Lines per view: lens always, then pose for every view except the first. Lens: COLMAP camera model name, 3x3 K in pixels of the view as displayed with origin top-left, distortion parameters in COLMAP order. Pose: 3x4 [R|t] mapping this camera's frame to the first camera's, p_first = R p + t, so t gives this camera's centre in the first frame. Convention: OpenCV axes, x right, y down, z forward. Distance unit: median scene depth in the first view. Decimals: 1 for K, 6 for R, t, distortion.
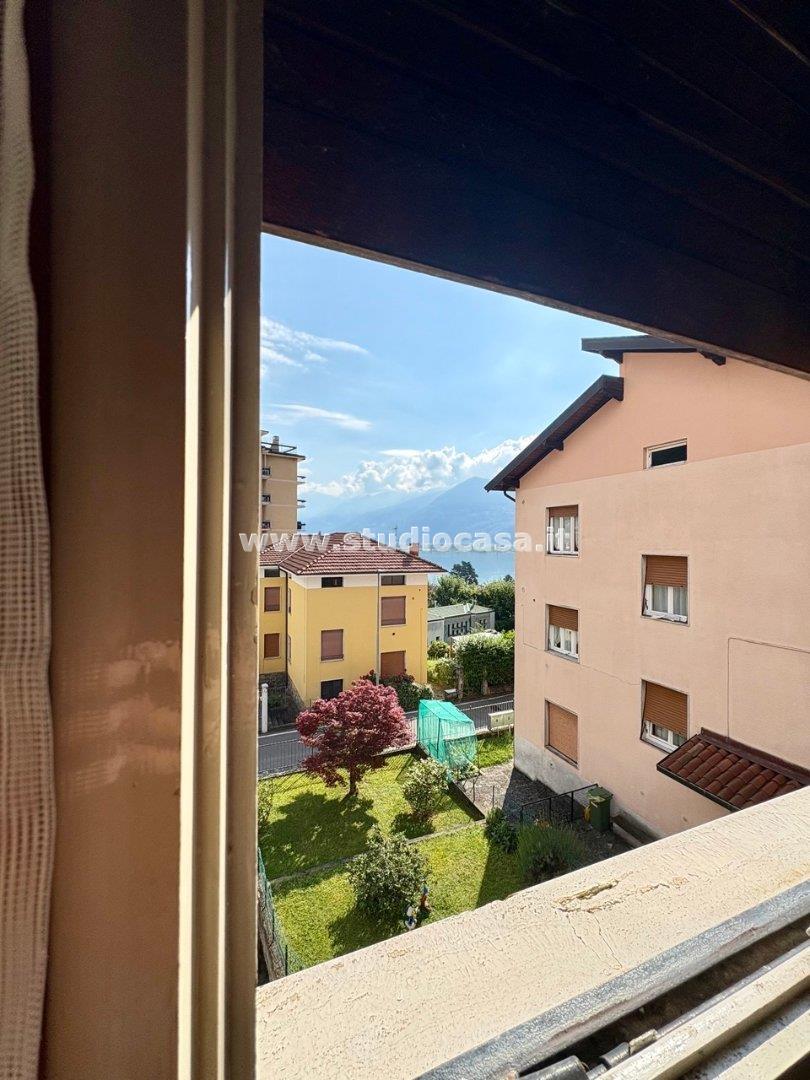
lens RADIAL K [[433.2, 0, 402.8], [0, 433.2, 541.4], [0, 0, 1]] dist [0.002805, 0.000088]
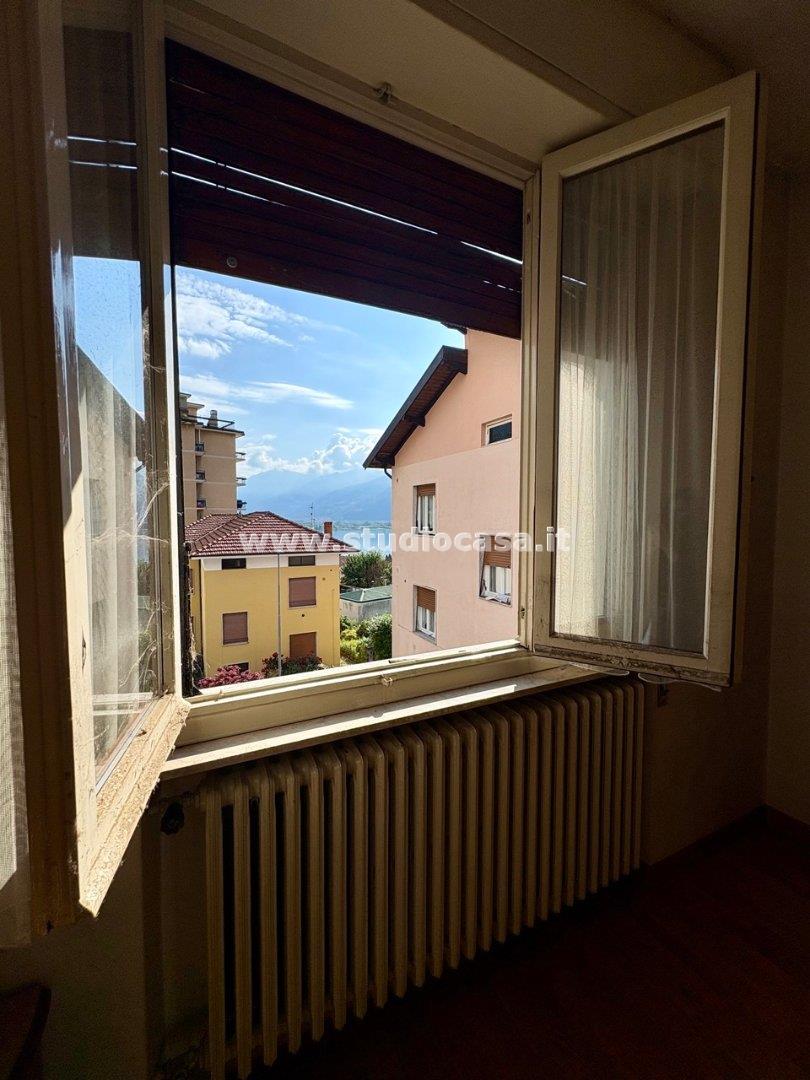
lens RADIAL K [[433.2, 0, 403.1], [0, 433.2, 541.6], [0, 0, 1]] dist [0.002805, 0.000088]
pose [[0.997909, -0.009010, 0.064003, 0.151118], [0.005703, 0.998649, 0.051659, -0.002565], [-0.064382, -0.051186, 0.996612, 0.018113]]
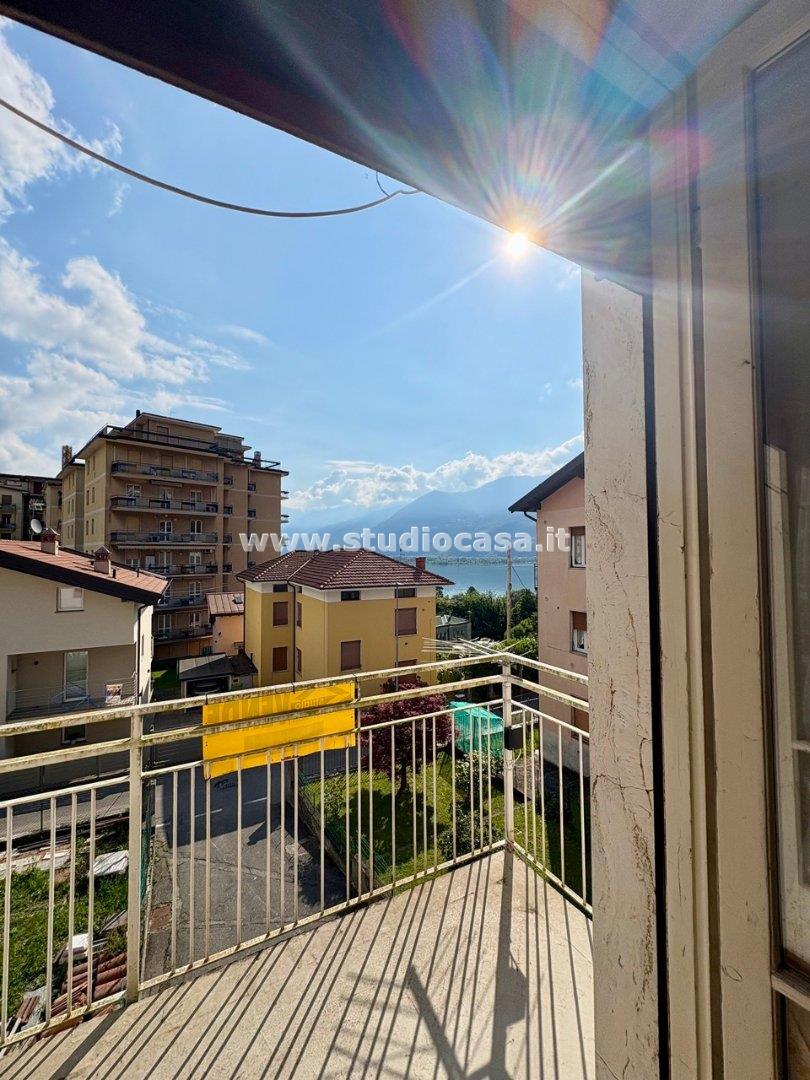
lens RADIAL K [[433.2, 0, 403.9], [0, 433.2, 542.0], [0, 0, 1]] dist [0.002805, 0.000088]
pose [[0.995286, -0.004010, 0.096904, -0.135740], [0.006811, 0.999568, -0.028595, -0.005207], [-0.096748, 0.029120, 0.994883, -0.066543]]
